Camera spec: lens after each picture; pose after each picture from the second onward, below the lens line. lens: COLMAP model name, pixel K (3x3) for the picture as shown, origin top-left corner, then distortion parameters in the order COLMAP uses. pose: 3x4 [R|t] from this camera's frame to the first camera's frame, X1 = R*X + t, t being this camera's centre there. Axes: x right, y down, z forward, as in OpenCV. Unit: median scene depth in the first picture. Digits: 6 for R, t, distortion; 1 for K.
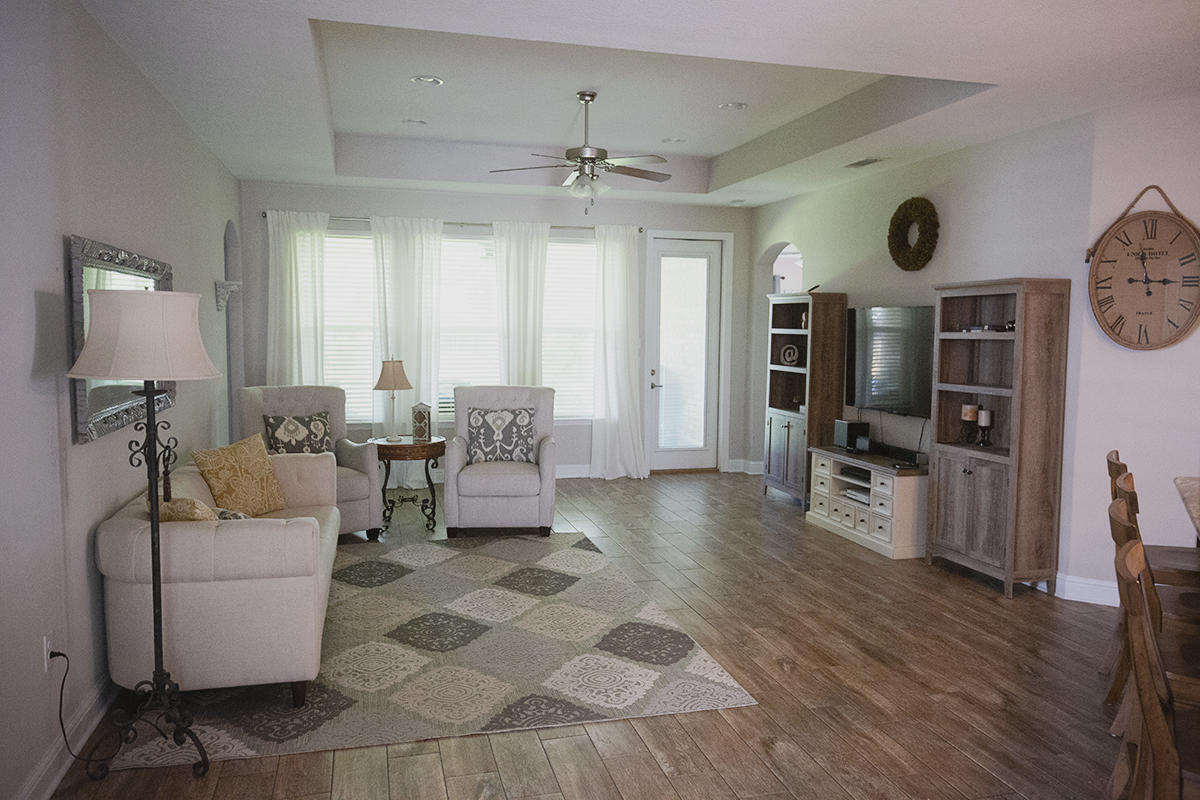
lens RADIAL K [[878.2, 0, 600.6], [0, 878.2, 398.8], [0, 0, 1]] dist [-0.002463, 0.000470]
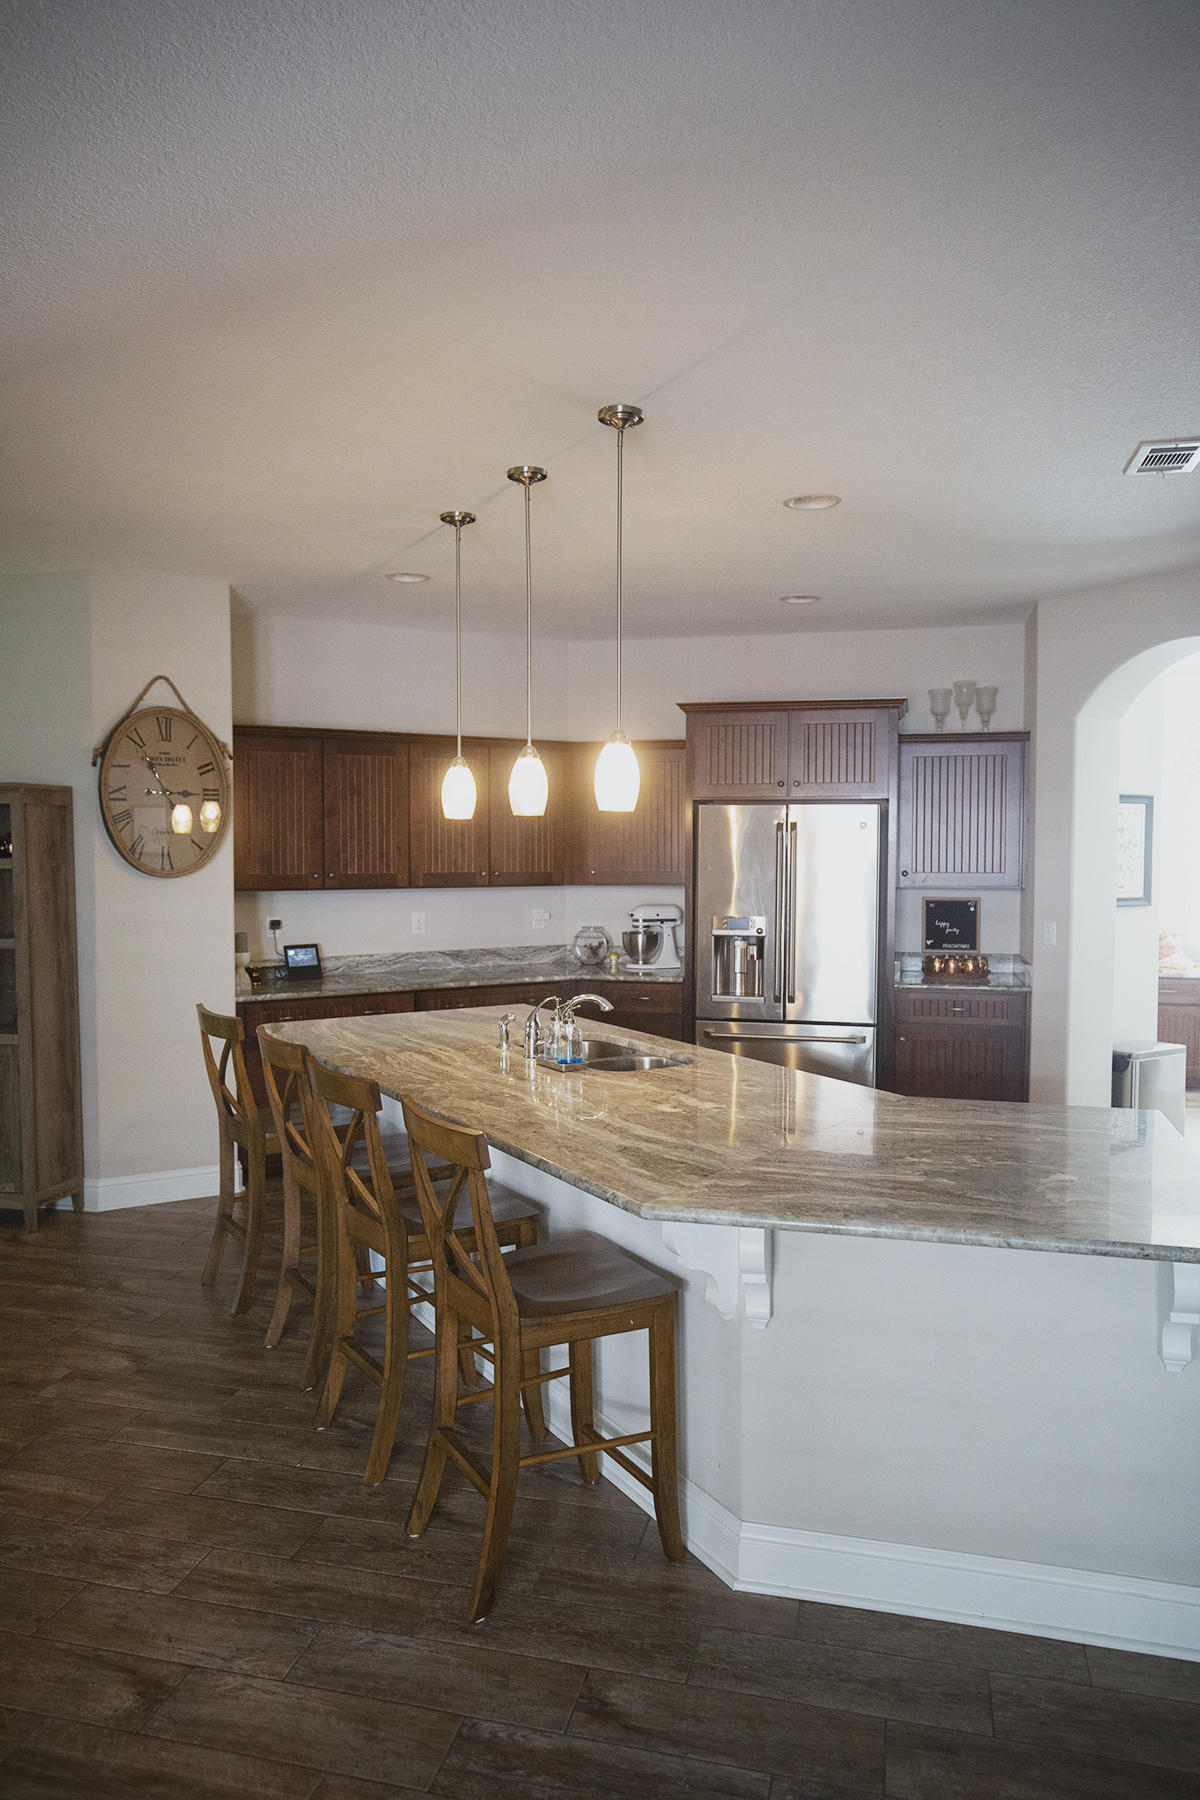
lens RADIAL K [[1239.5, 0, 599.2], [0, 1239.5, 905.0], [0, 0, 1]] dist [0.025922, -0.001834]
pose [[0.490259, -0.051195, 0.870072, -0.178852], [0.077926, 0.996850, 0.014746, -0.016046], [-0.868086, 0.060572, 0.492704, 0.089142]]
